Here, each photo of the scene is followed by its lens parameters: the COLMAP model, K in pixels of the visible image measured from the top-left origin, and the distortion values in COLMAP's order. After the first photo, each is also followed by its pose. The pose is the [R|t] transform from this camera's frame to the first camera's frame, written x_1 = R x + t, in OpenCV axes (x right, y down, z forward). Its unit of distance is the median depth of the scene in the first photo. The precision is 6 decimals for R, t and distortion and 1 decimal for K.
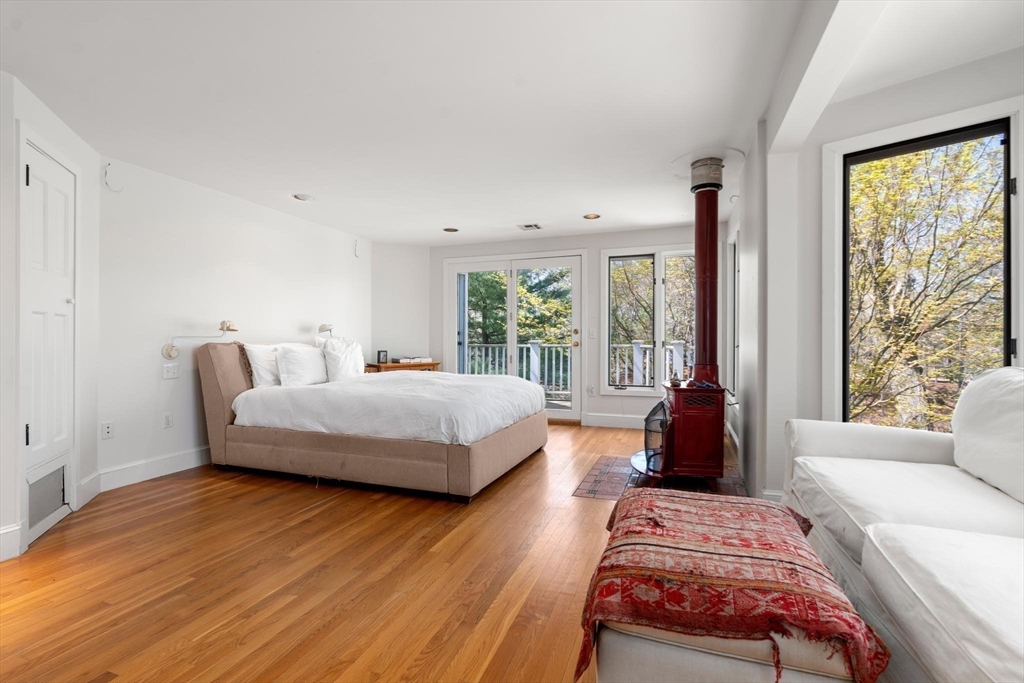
lens RADIAL K [[452.7, 0, 505.4], [0, 452.7, 339.7], [0, 0, 1]] dist [-0.001813, 0.000303]
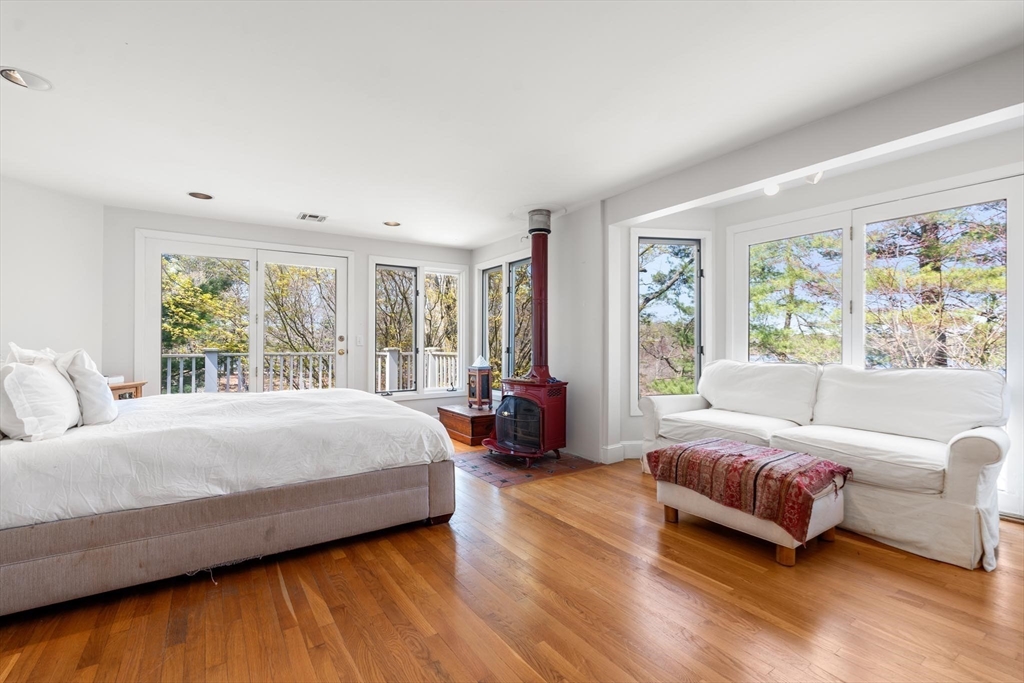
lens RADIAL K [[452.7, 0, 504.4], [0, 452.7, 342.8], [0, 0, 1]] dist [-0.001813, 0.000303]
pose [[0.597230, 0.002822, 0.802065, -0.679258], [0.001814, 0.999987, -0.004868, -0.005821], [-0.802068, 0.004362, 0.597216, 0.298019]]
